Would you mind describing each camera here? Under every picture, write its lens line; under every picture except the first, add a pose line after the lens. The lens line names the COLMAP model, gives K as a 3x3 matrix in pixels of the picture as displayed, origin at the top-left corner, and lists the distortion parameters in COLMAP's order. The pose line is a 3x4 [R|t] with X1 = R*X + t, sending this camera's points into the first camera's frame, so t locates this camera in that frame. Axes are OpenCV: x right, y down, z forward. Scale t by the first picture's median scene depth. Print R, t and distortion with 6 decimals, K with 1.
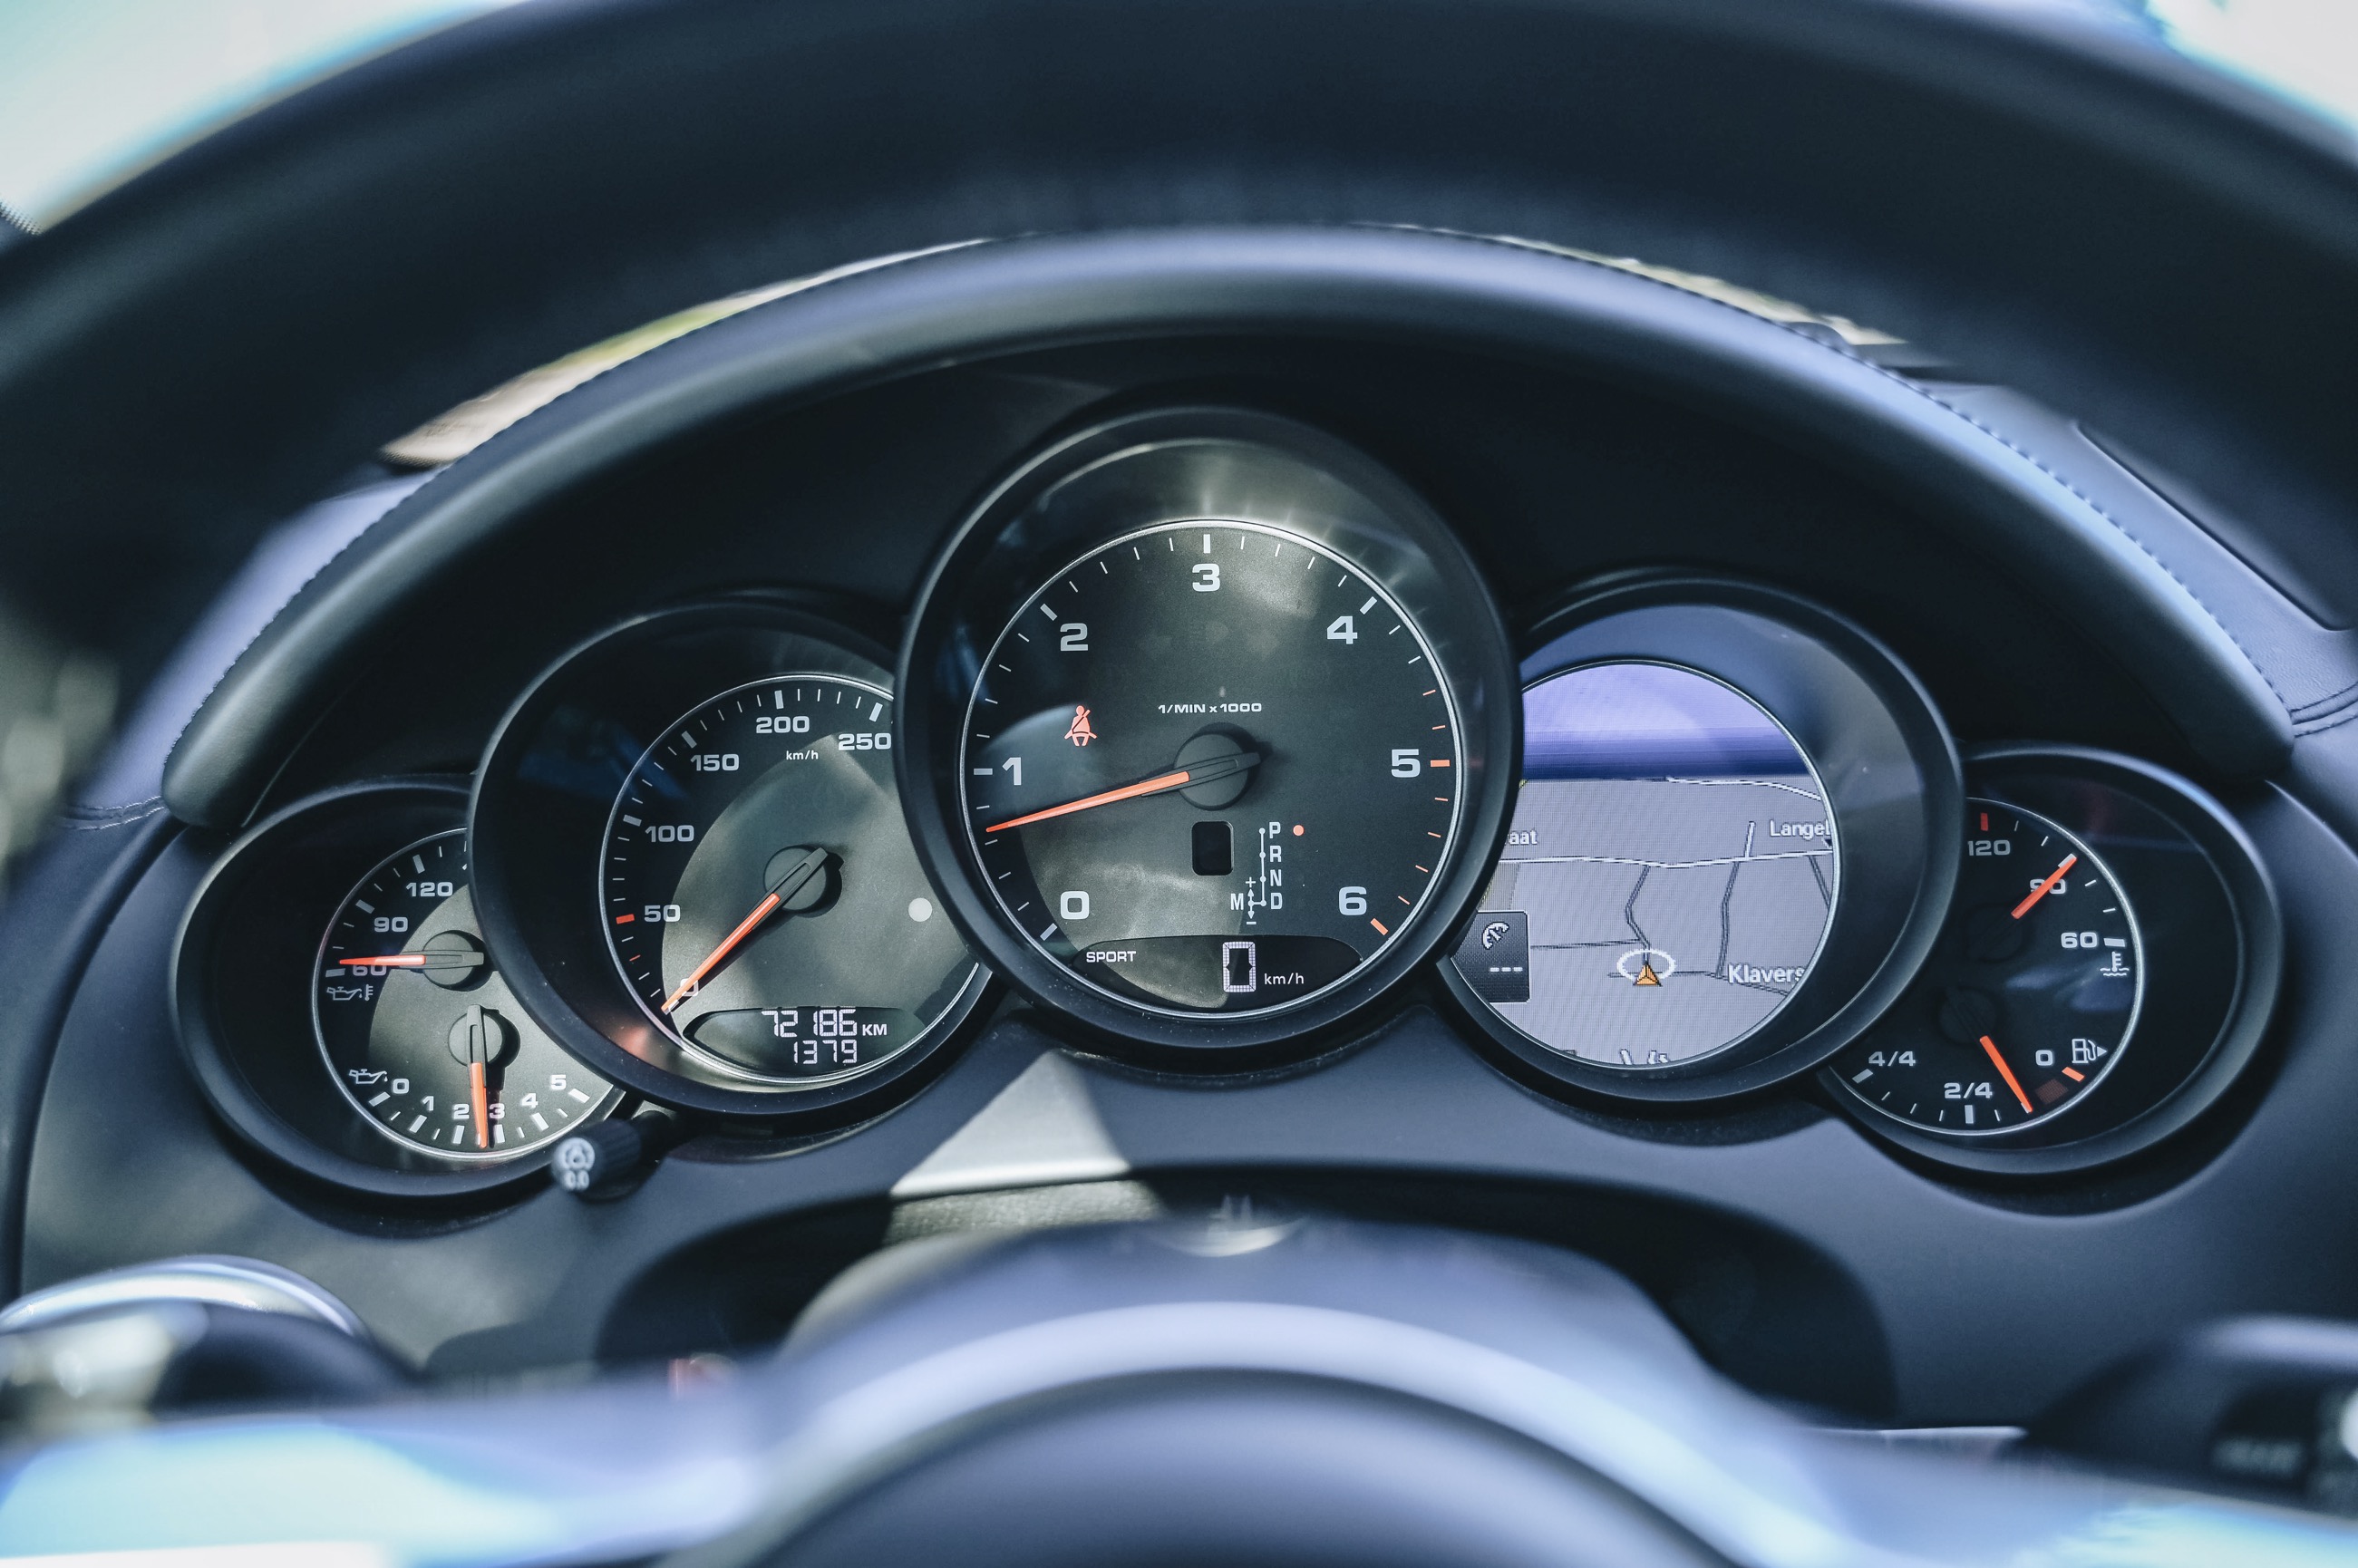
lens RADIAL K [[1881.4, 0, 1183.3], [0, 1881.4, 800.6], [0, 0, 1]] dist [0.007380, -0.019232]
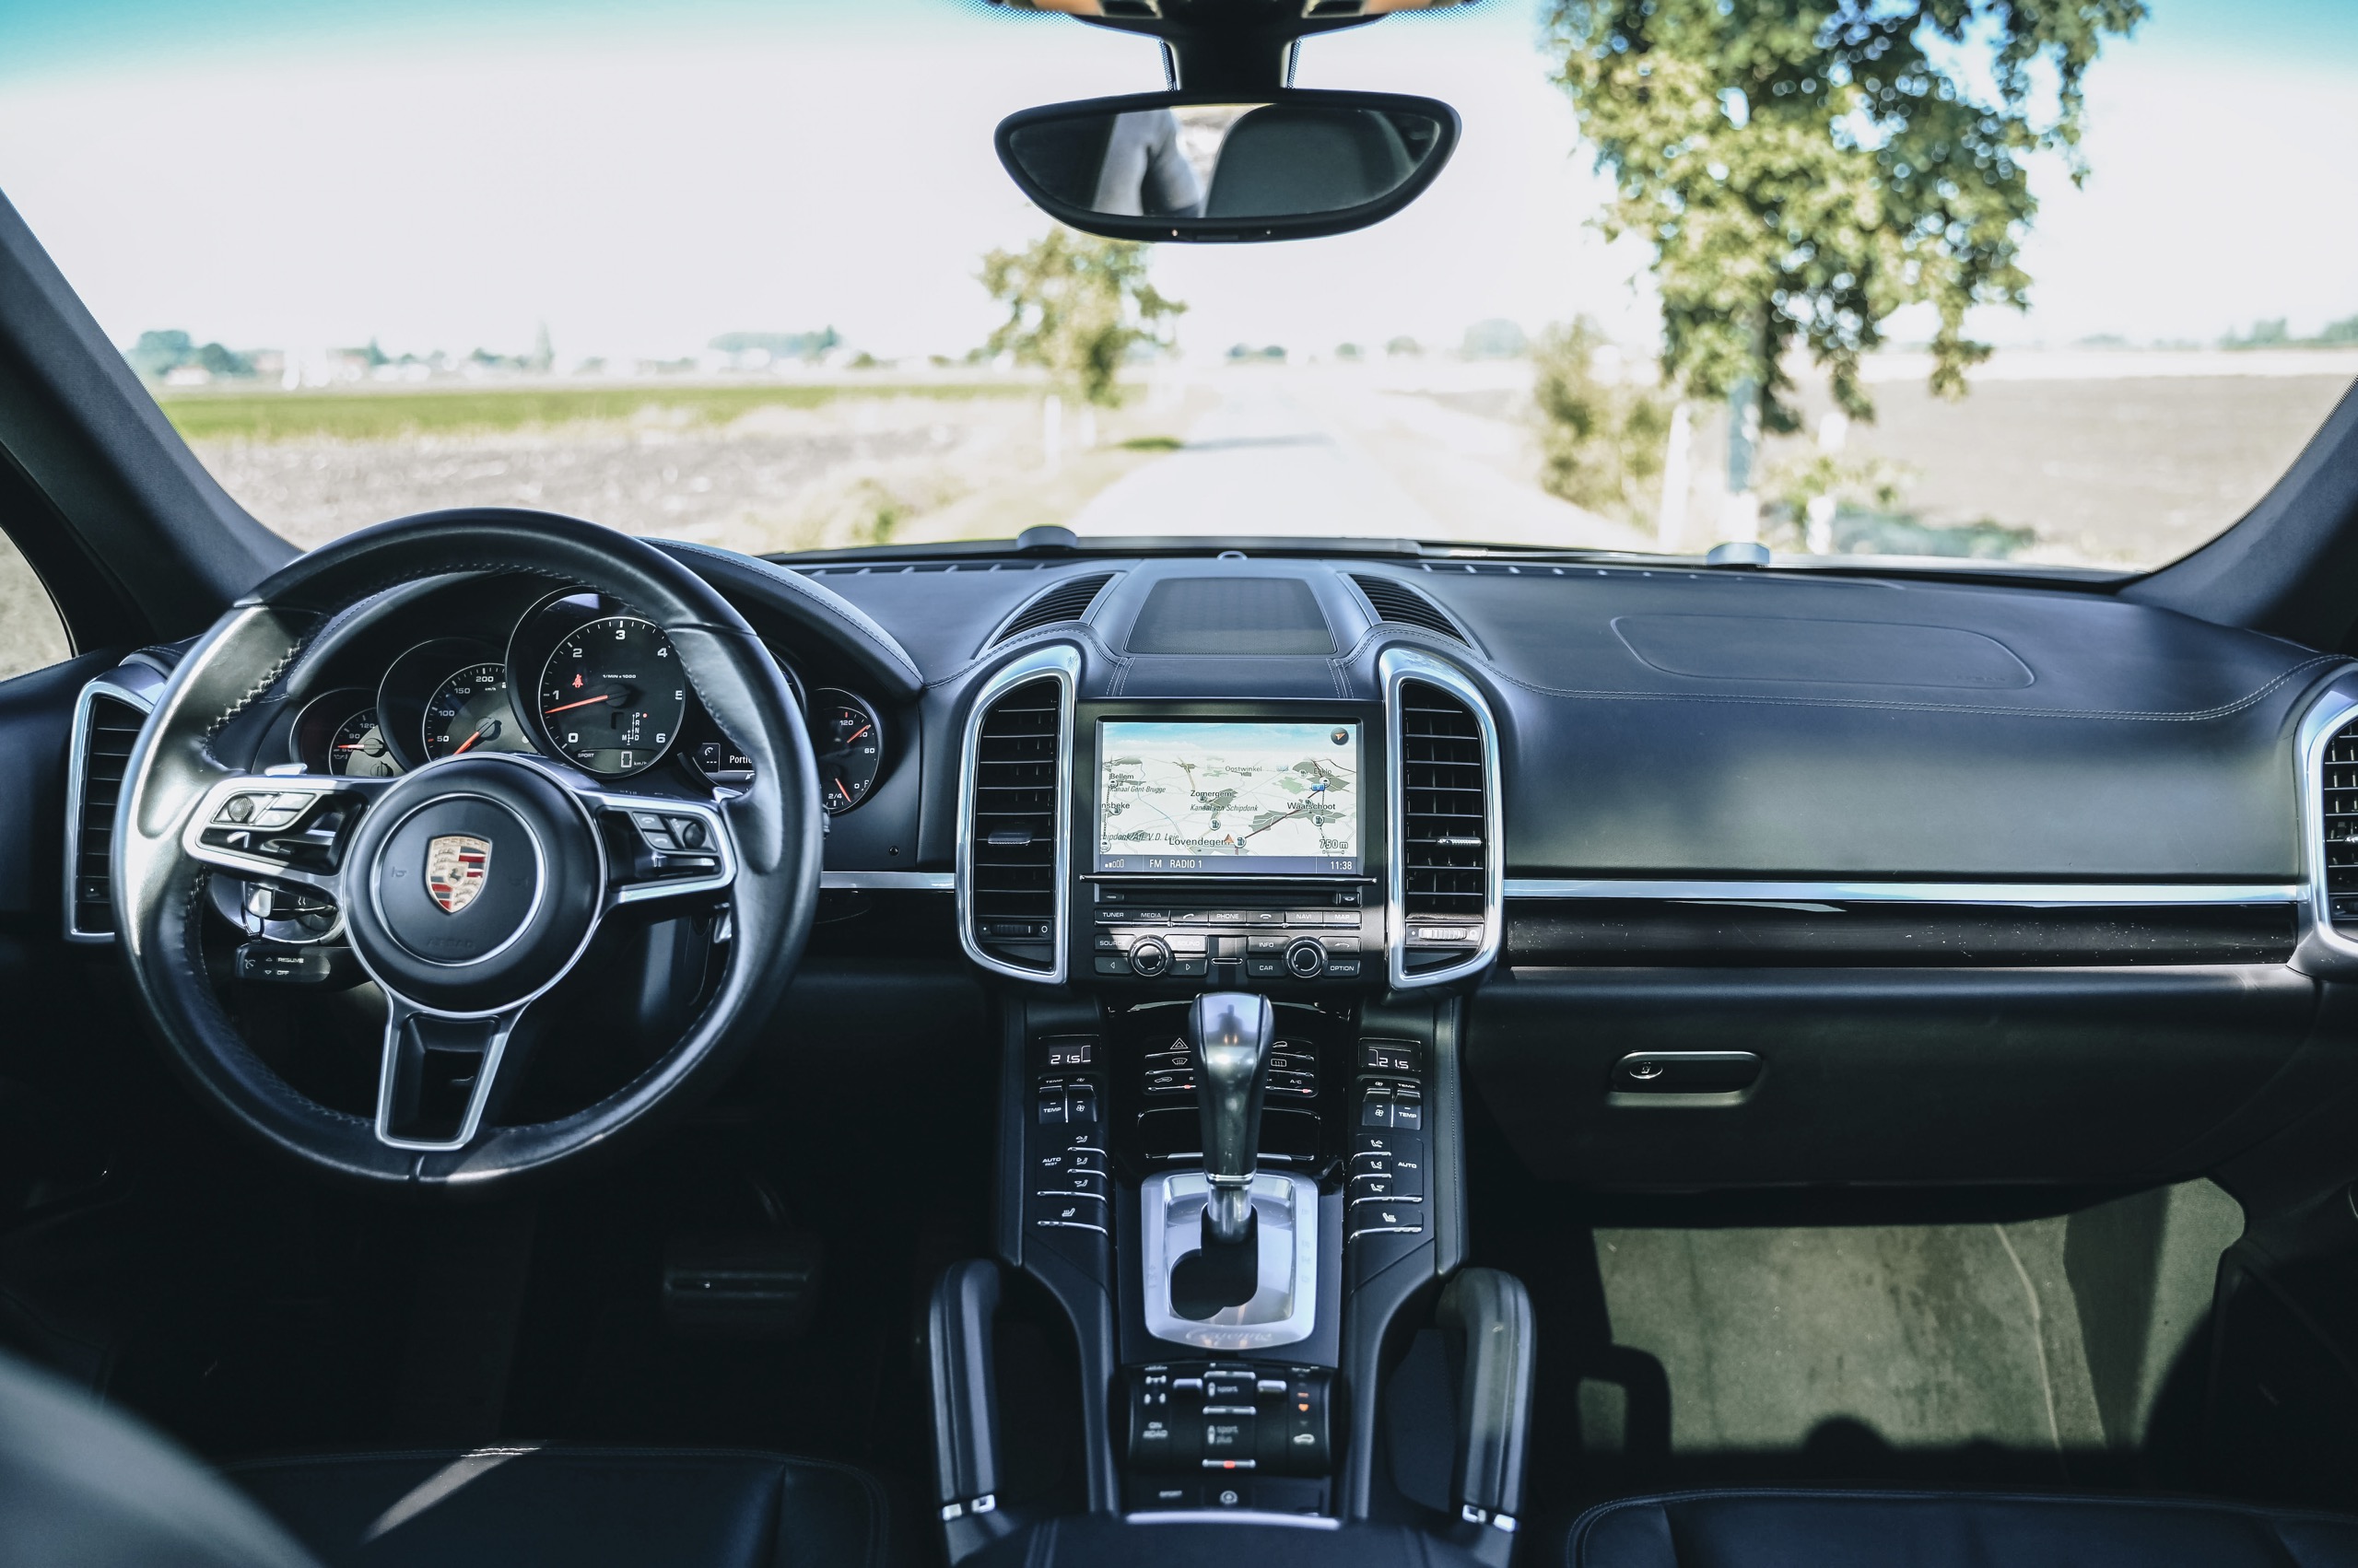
lens RADIAL K [[1881.5, 0, 1177.5], [0, 1881.5, 819.8], [0, 0, 1]] dist [0.007380, -0.019232]
pose [[0.999679, 0.025090, -0.003572, 0.966483], [-0.025219, 0.998781, -0.042439, 0.301200], [0.002503, 0.042516, 0.999093, -2.132383]]
